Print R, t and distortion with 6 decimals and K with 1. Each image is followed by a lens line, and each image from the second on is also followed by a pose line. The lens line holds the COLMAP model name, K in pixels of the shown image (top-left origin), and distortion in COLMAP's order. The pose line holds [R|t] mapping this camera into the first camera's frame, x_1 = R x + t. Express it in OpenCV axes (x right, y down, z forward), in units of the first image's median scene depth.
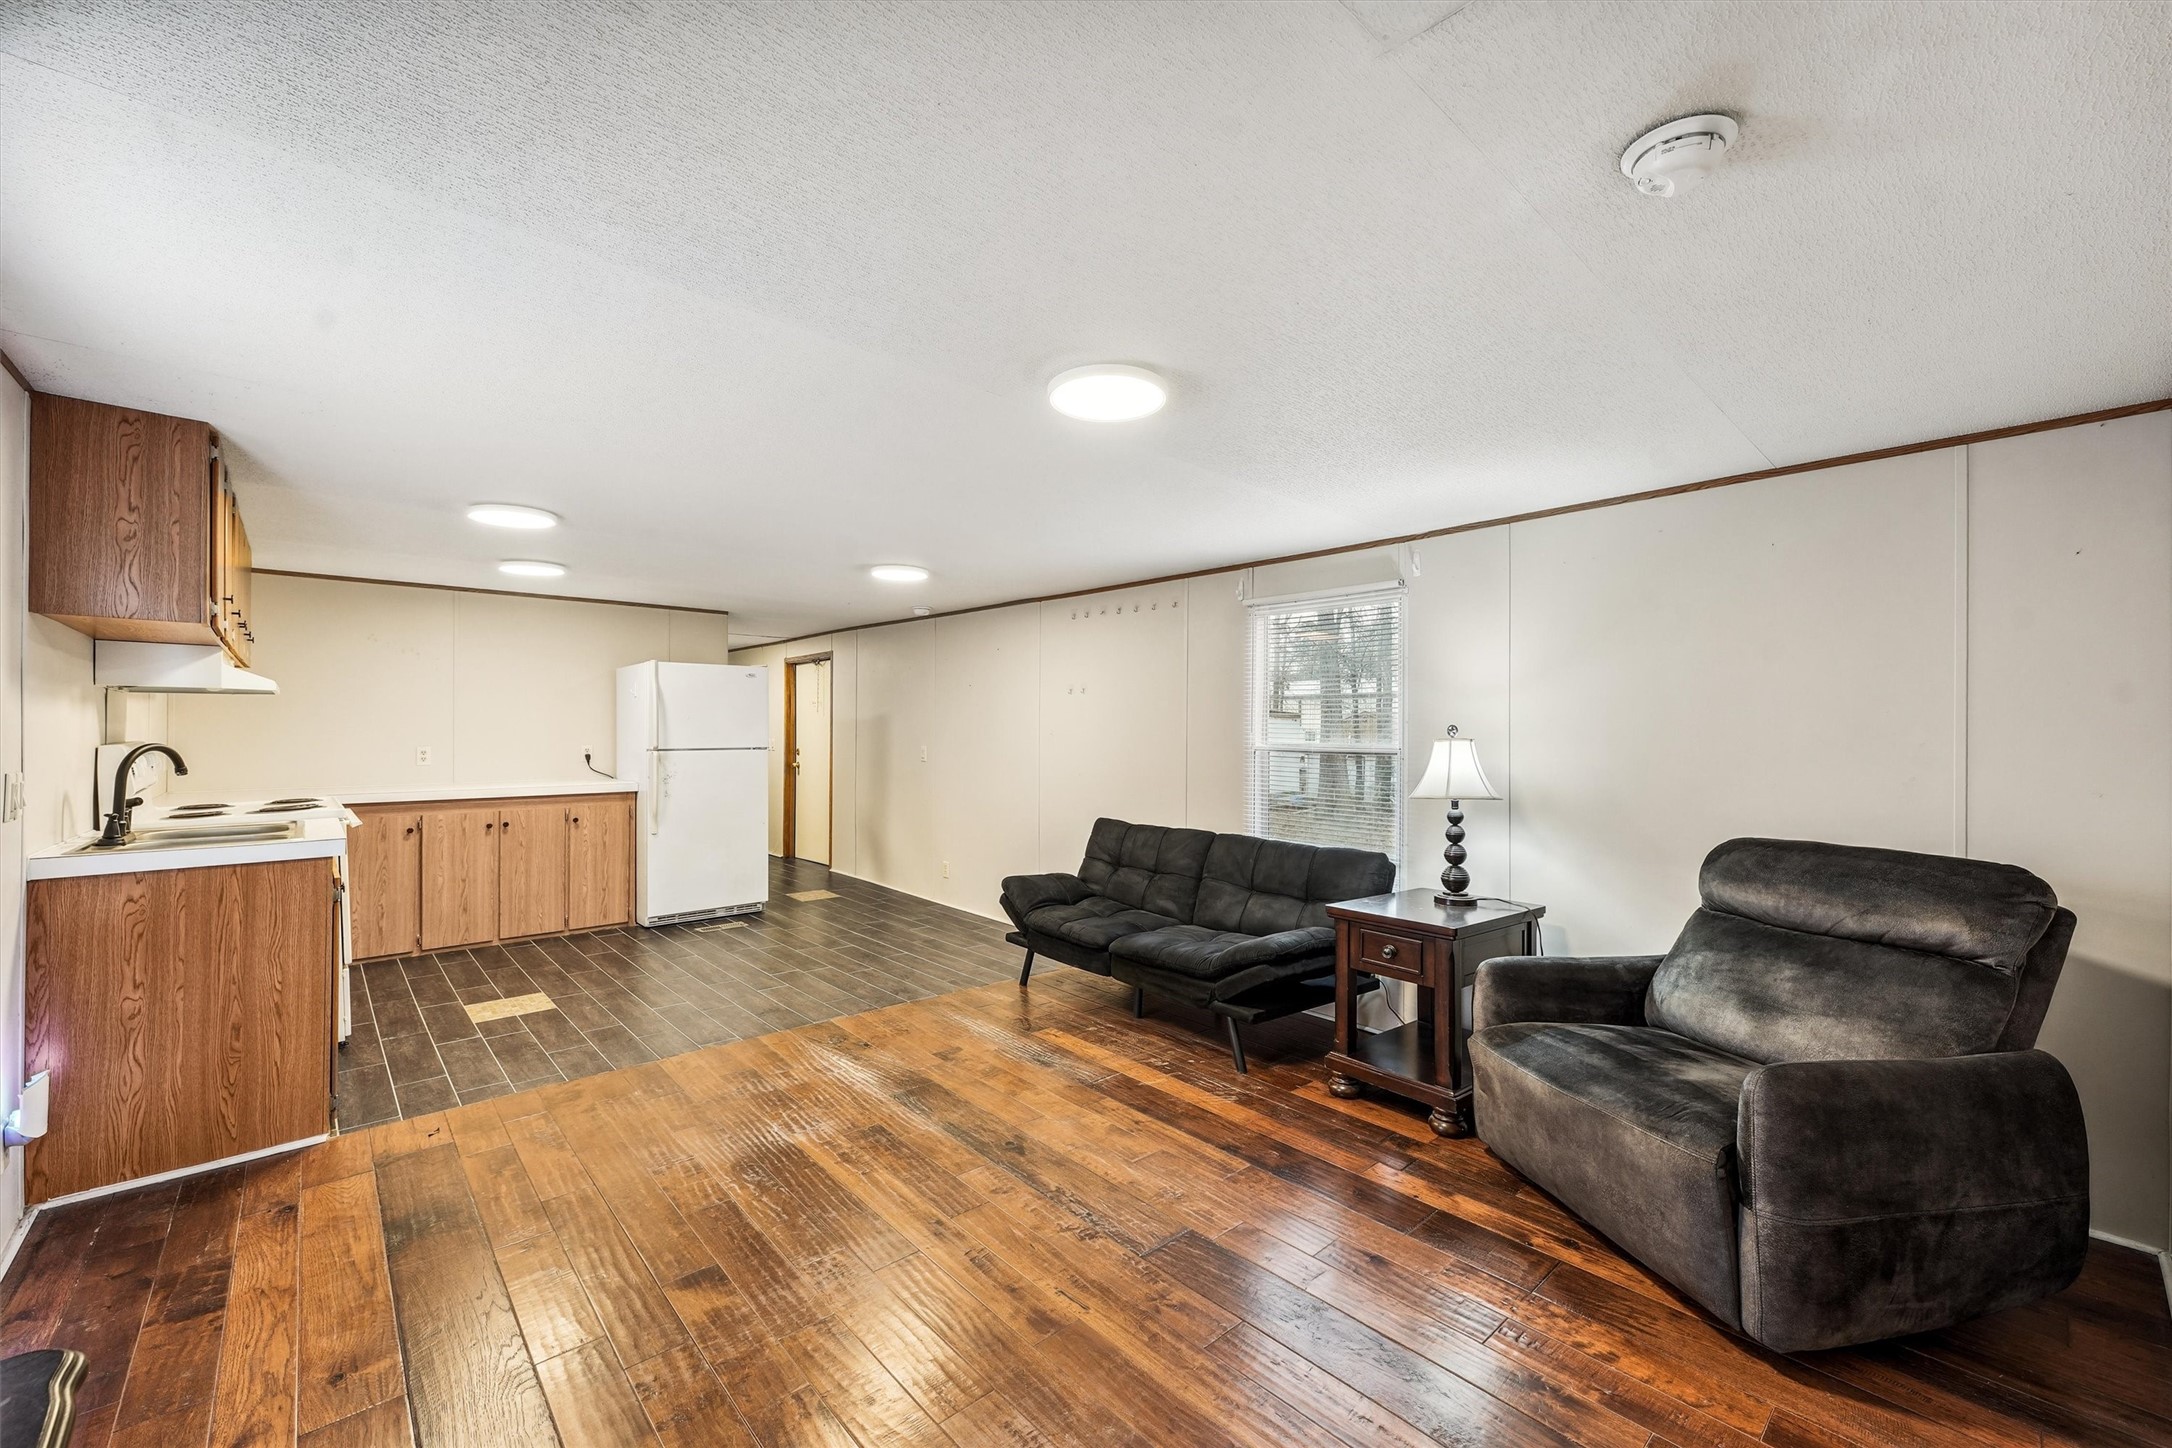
lens RADIAL K [[872.1, 0, 1082.8], [0, 872.1, 726.7], [0, 0, 1]] dist [-0.000571, -0.000240]
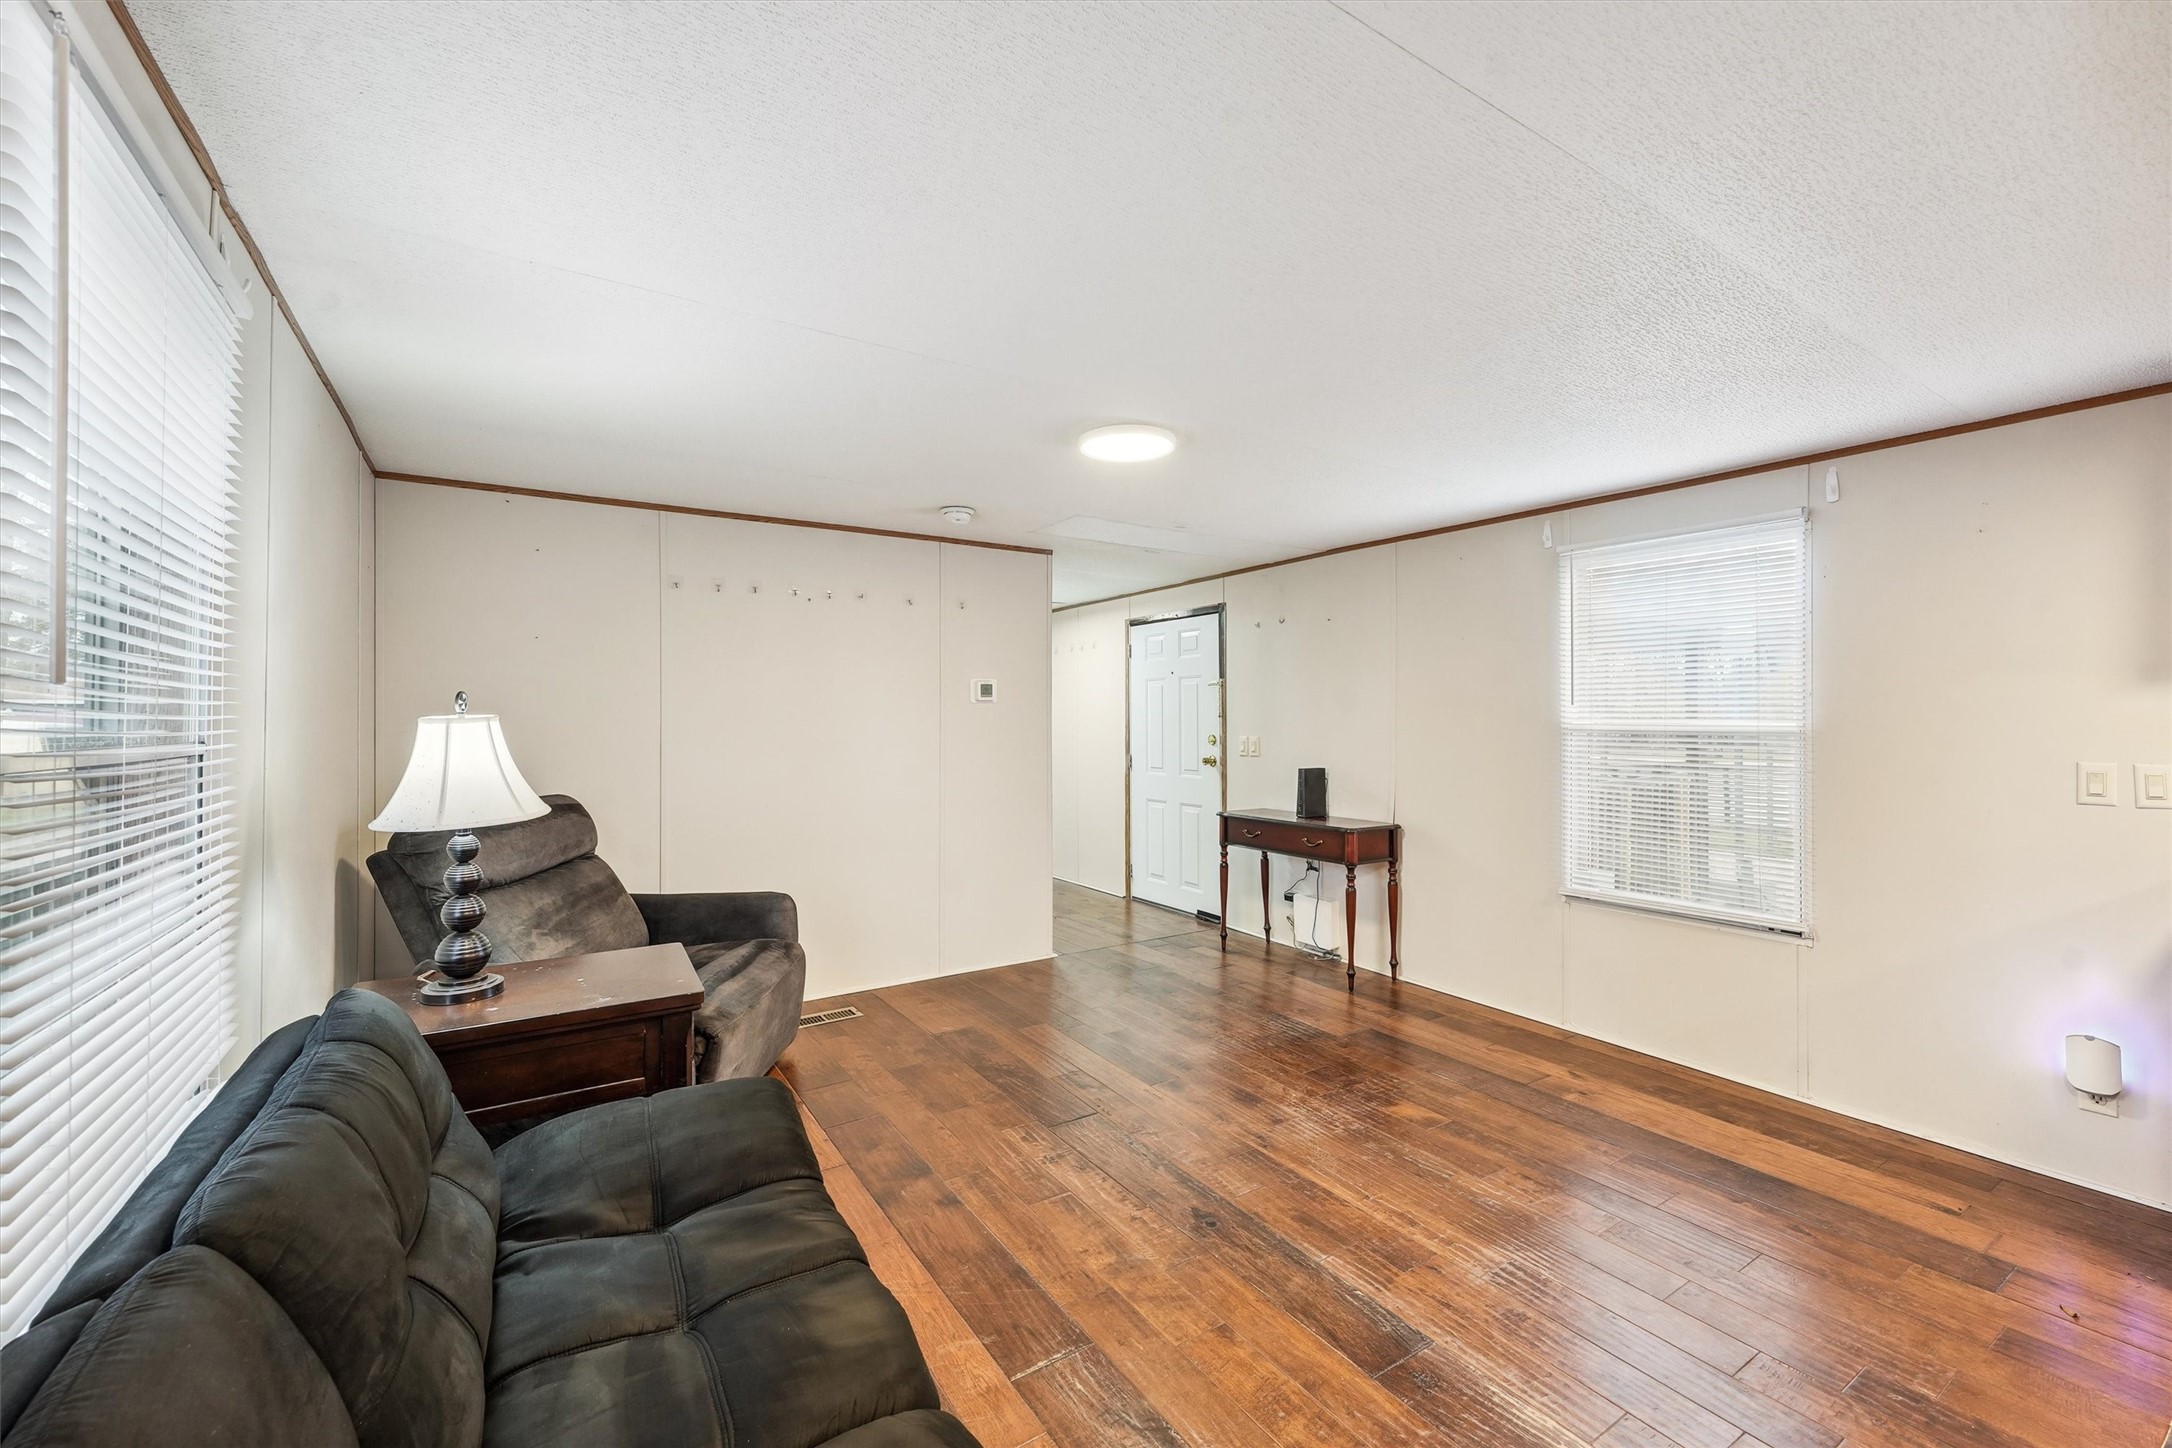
lens RADIAL K [[872.1, 0, 1084.9], [0, 872.1, 723.7], [0, 0, 1]] dist [-0.000571, -0.000240]
pose [[-0.987501, -0.011373, 0.157199, -0.085450], [-0.012885, 0.999880, -0.008603, 0.023841], [-0.157082, -0.010521, -0.987529, 1.733339]]
